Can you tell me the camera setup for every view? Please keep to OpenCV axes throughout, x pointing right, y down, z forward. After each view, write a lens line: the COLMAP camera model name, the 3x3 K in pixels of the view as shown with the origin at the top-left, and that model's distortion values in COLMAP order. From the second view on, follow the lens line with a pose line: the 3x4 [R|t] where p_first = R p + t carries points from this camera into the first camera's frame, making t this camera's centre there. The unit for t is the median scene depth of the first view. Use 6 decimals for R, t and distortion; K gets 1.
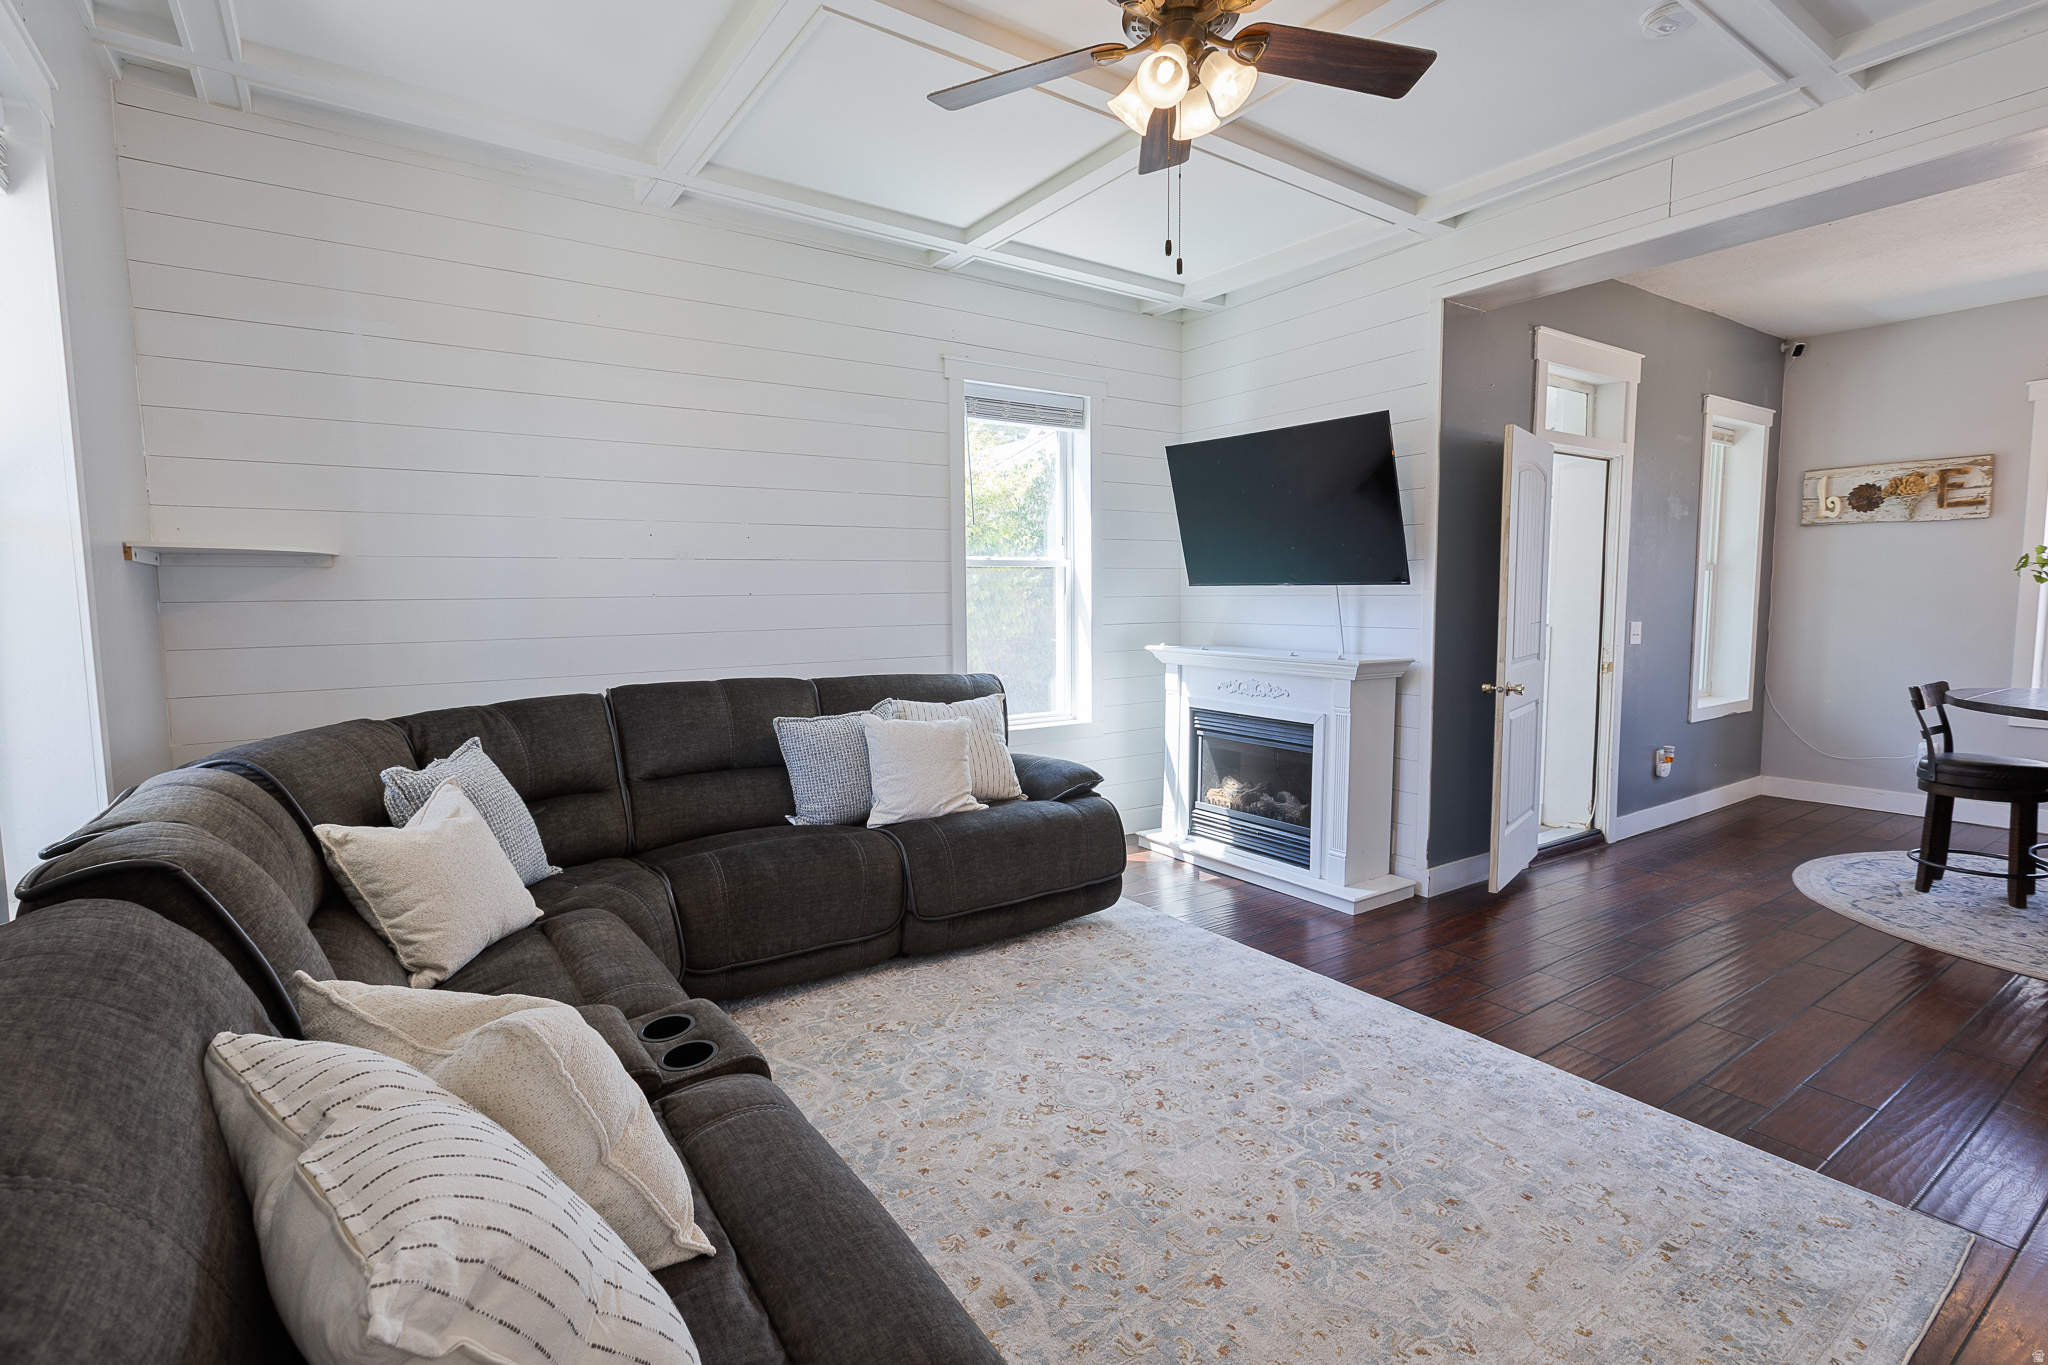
lens RADIAL K [[937.6, 0, 1016.7], [0, 937.6, 683.7], [0, 0, 1]] dist [0.002652, -0.000677]
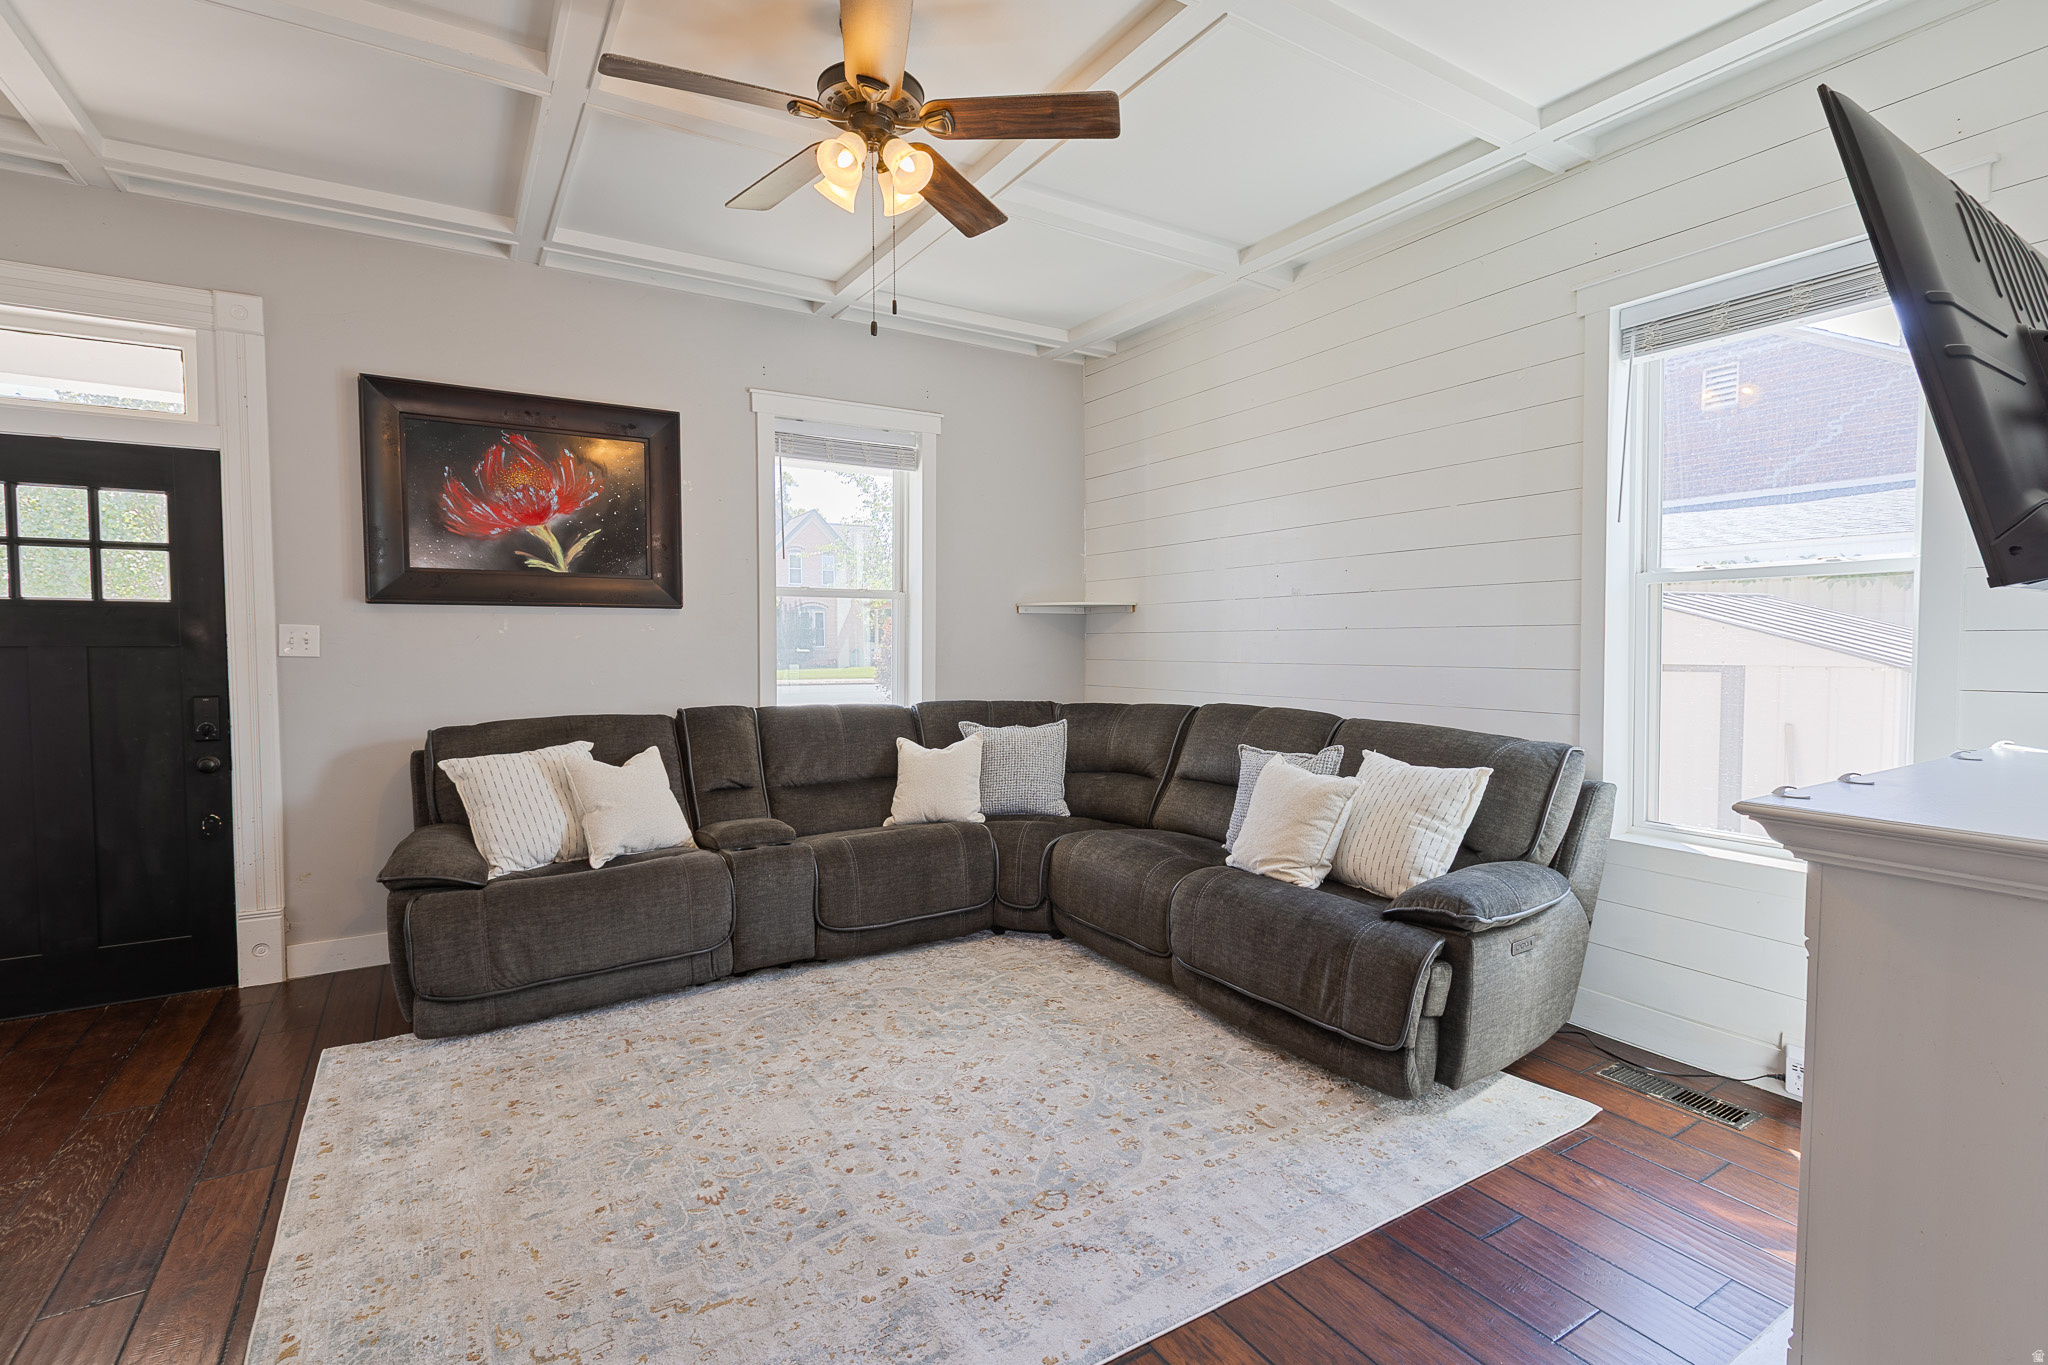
lens RADIAL K [[937.6, 0, 1020.1], [0, 937.6, 677.2], [0, 0, 1]] dist [0.002652, -0.000677]
pose [[-0.036061, 0.049427, -0.998127, 0.891655], [-0.091202, 0.994445, 0.052539, -0.079074], [0.995179, 0.092926, -0.031353, 0.862313]]
